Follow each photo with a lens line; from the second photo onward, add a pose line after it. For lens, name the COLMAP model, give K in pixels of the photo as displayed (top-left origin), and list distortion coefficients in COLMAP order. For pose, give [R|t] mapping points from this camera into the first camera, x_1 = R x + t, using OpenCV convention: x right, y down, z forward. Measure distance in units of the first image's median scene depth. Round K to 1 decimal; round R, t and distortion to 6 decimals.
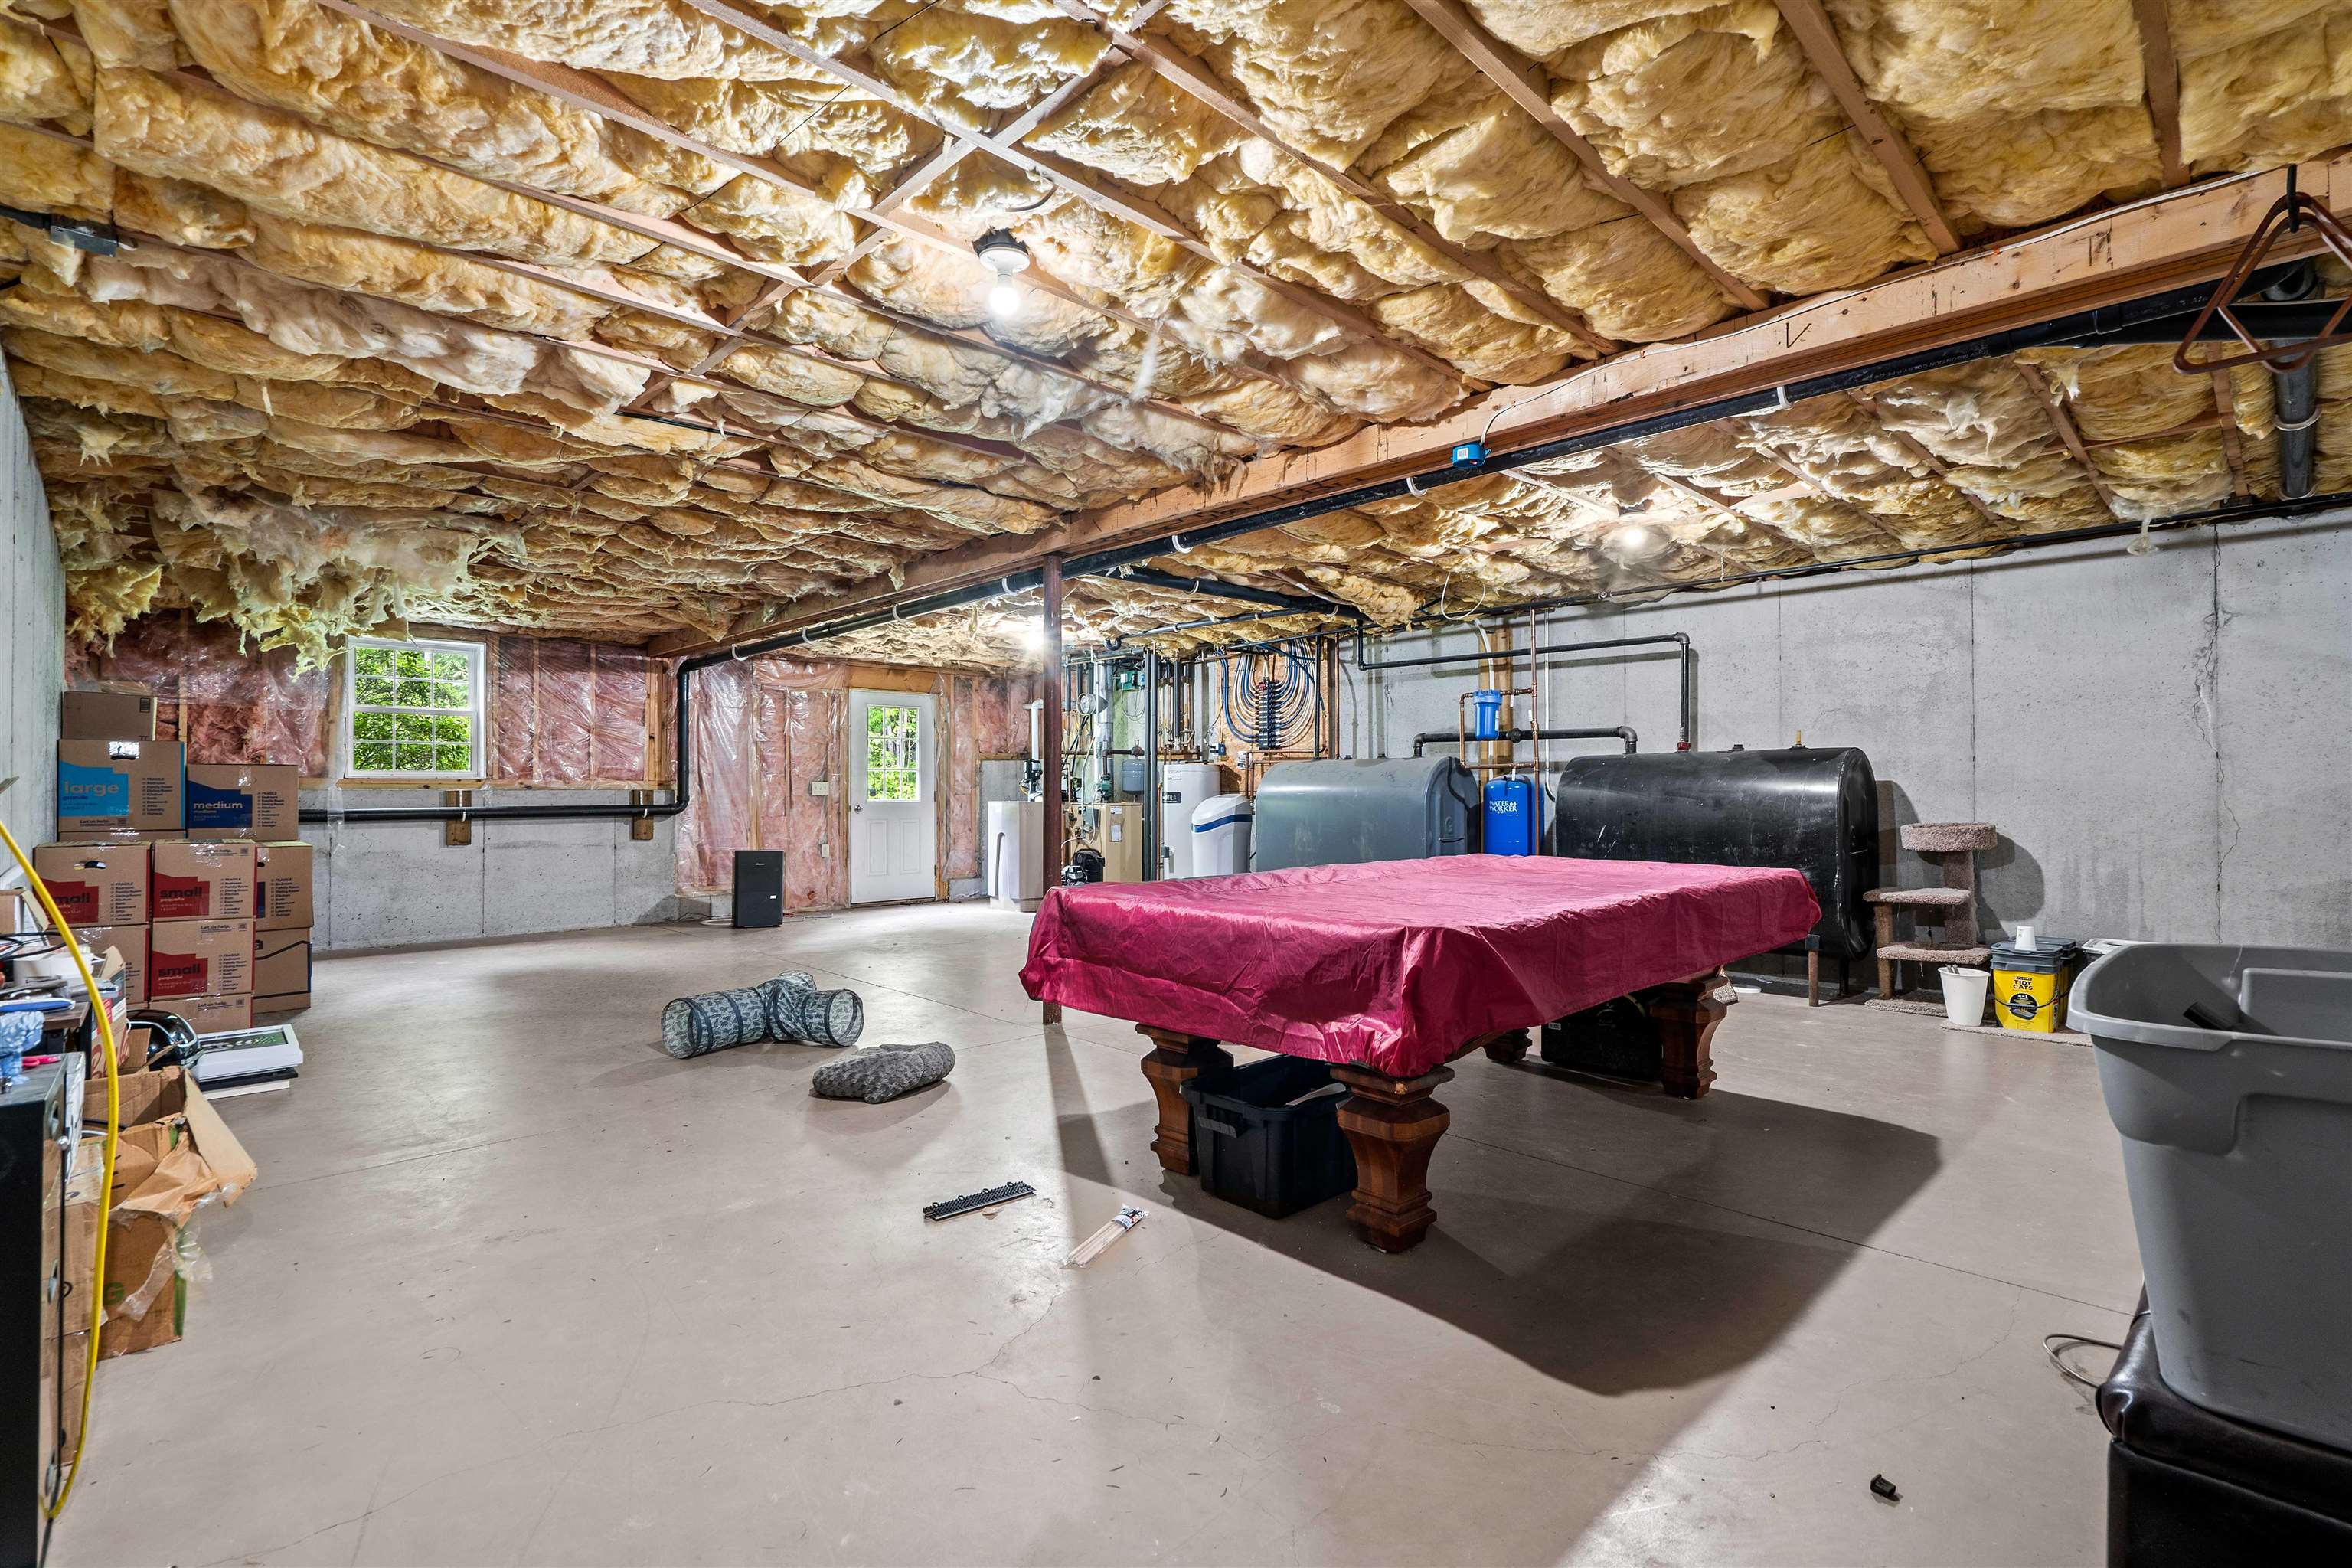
lens RADIAL K [[1075.9, 0, 1175.2], [0, 1075.9, 787.9], [0, 0, 1]] dist [-0.000394, 0.001861]
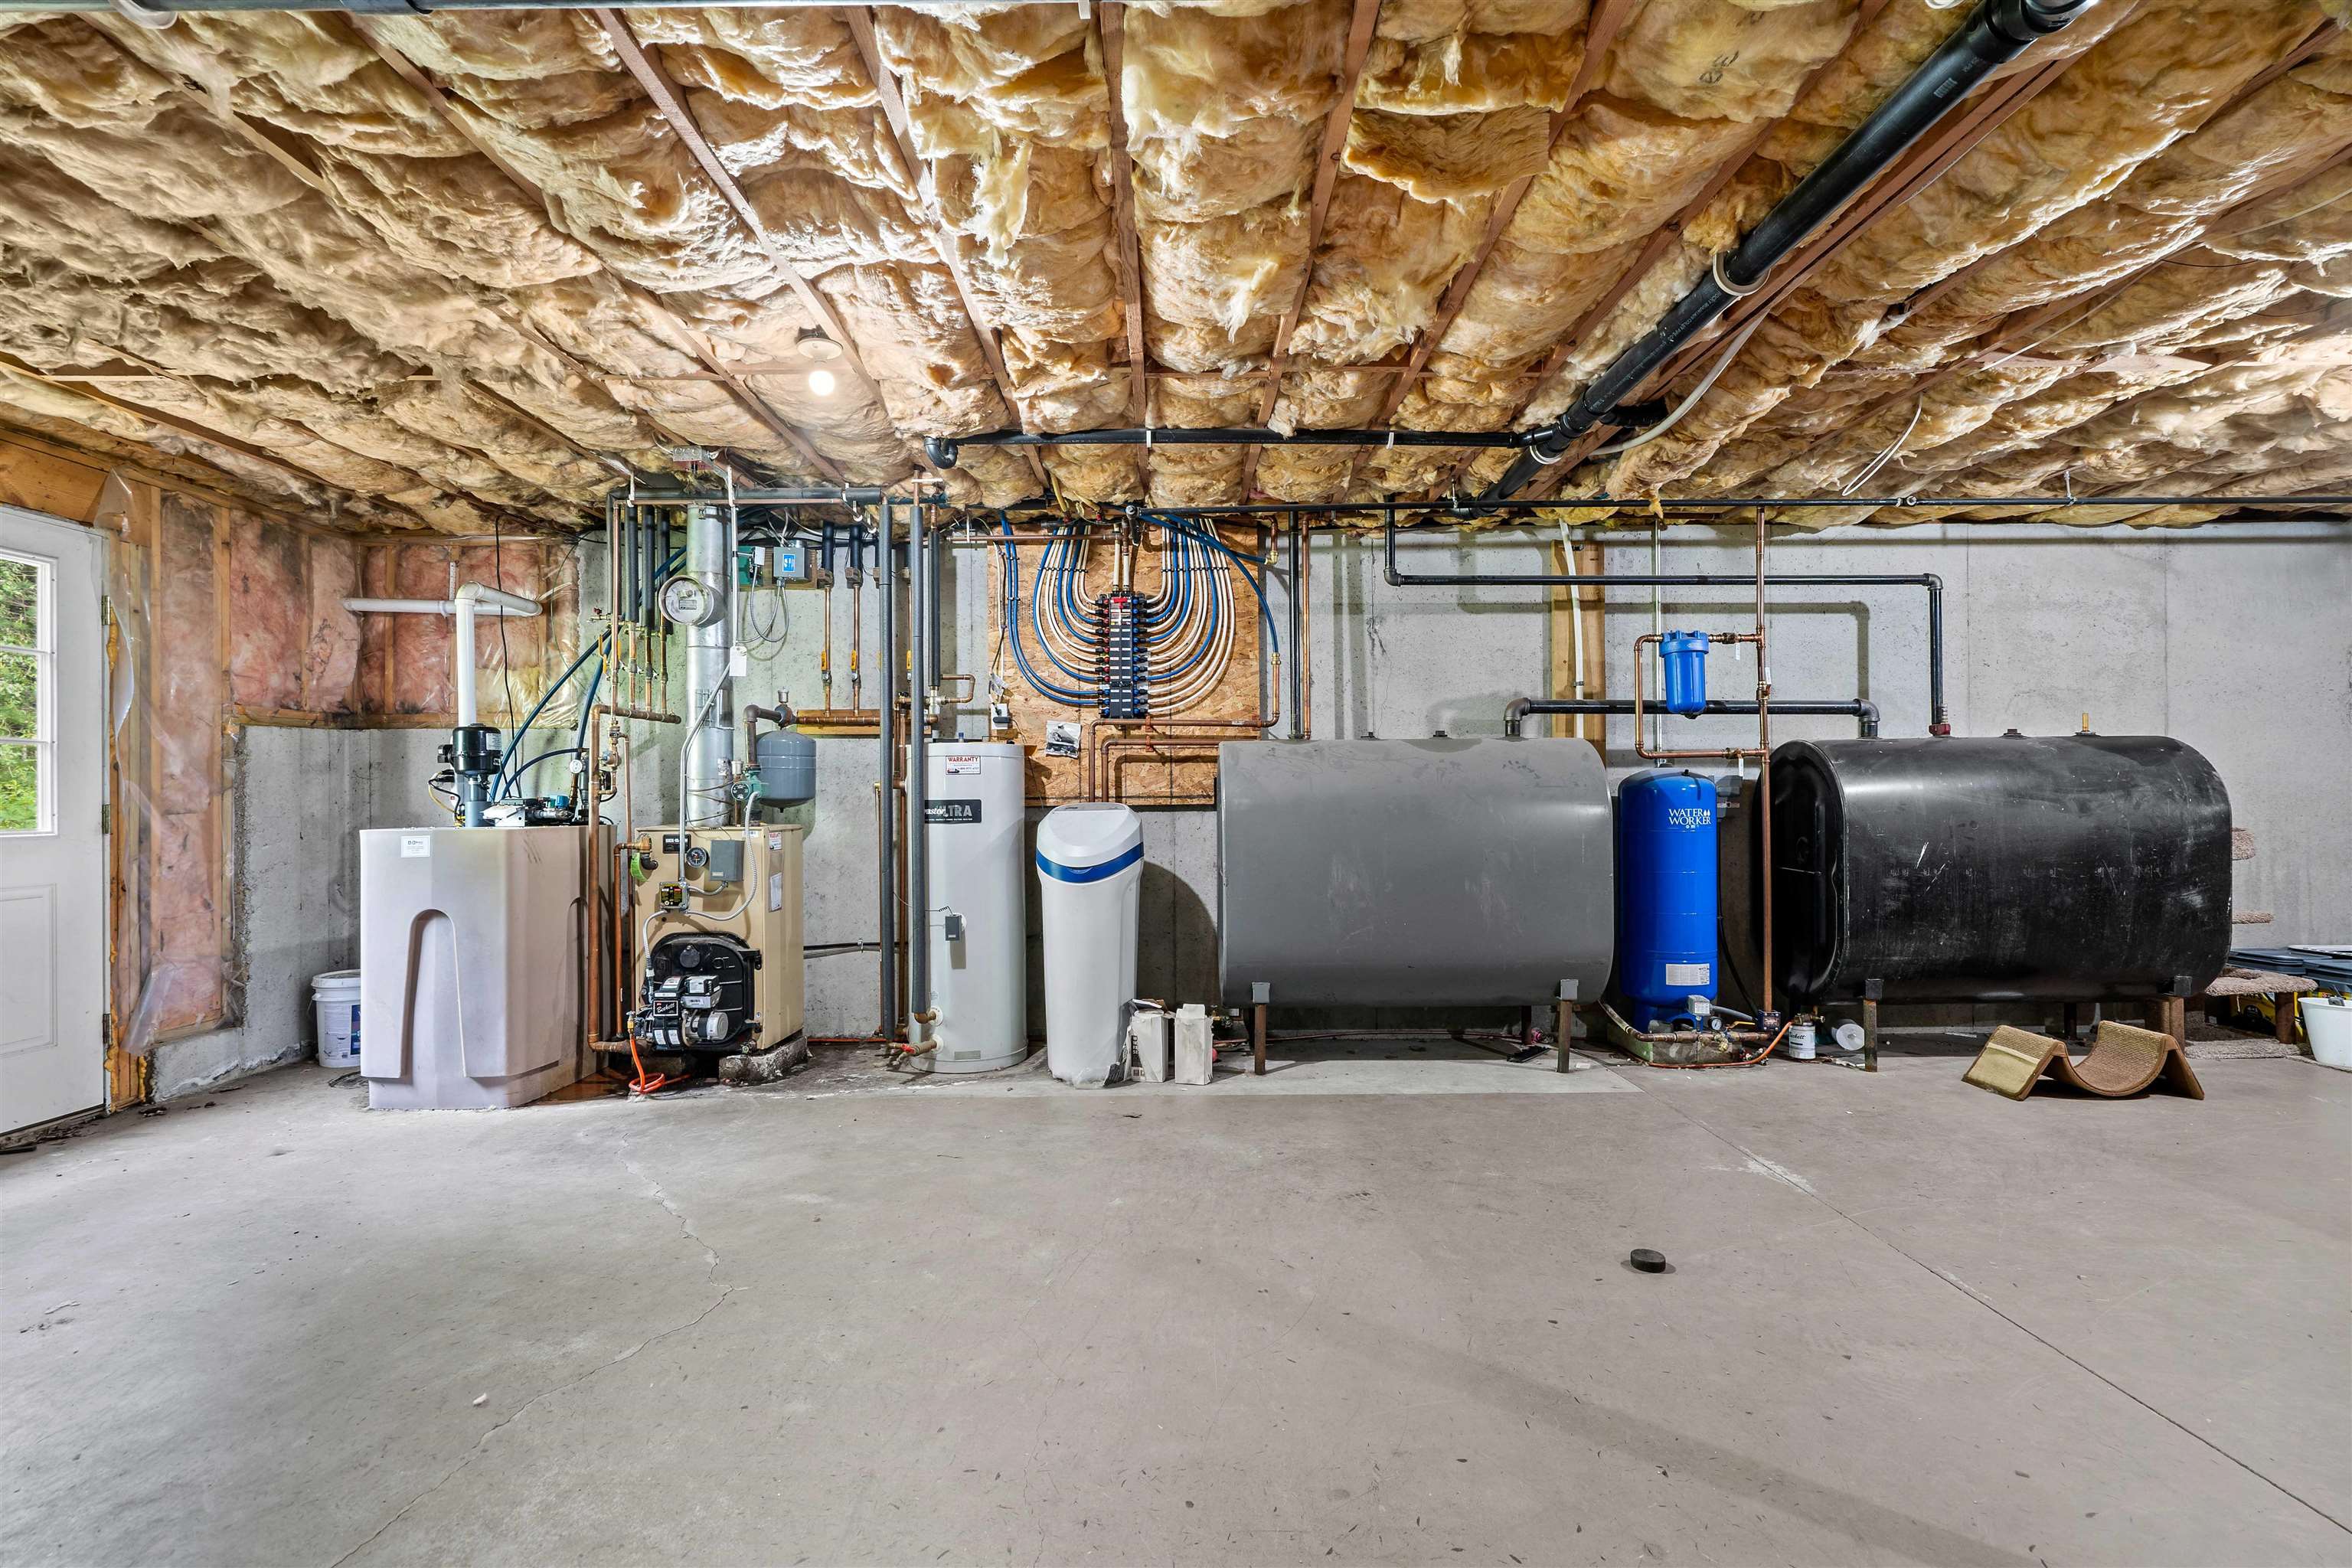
lens RADIAL K [[1075.9, 0, 1175.2], [0, 1075.9, 780.4], [0, 0, 1]] dist [-0.000394, 0.001861]
pose [[0.689196, -0.001611, 0.724573, -0.293611], [0.004020, 0.999991, -0.001601, -0.003891], [-0.724564, 0.004016, 0.689196, 0.619353]]
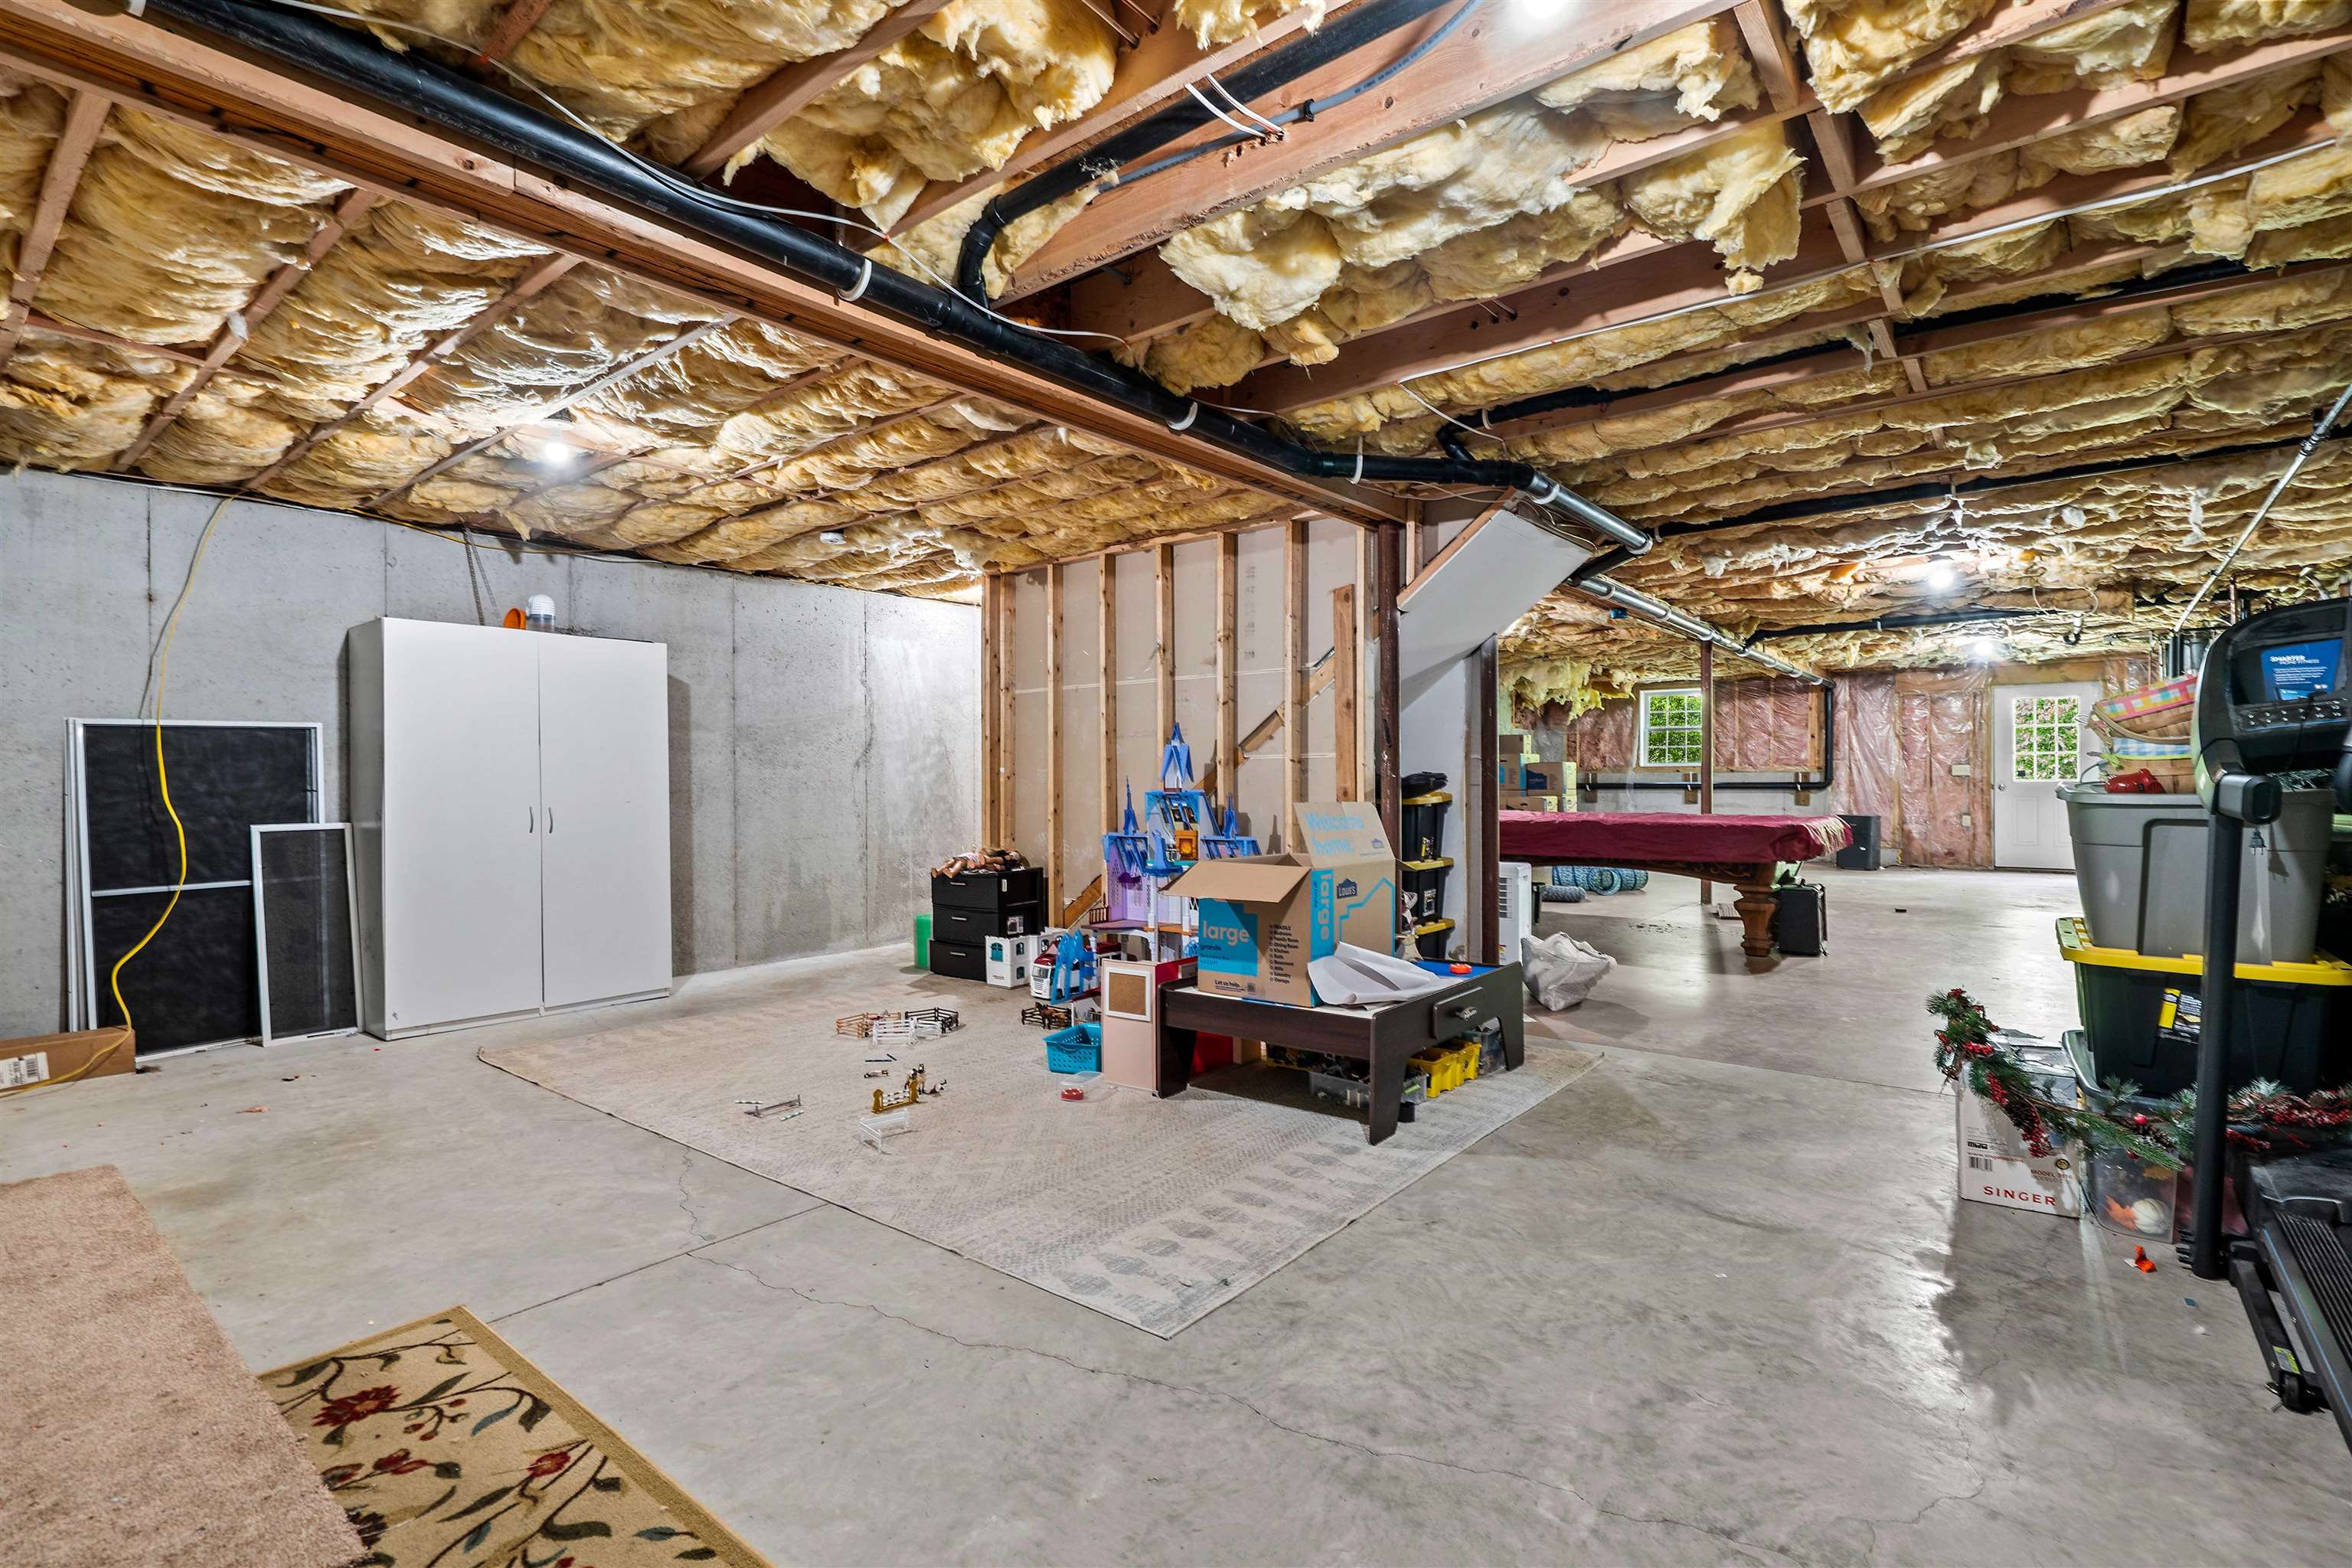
lens RADIAL K [[1075.9, 0, 1176.2], [0, 1075.9, 788.5], [0, 0, 1]] dist [-0.000394, 0.001861]
pose [[0.125868, 0.016672, -0.991907, 0.904253], [0.007581, 0.999813, 0.017767, -0.008604], [0.992018, -0.009756, 0.125718, -0.058893]]
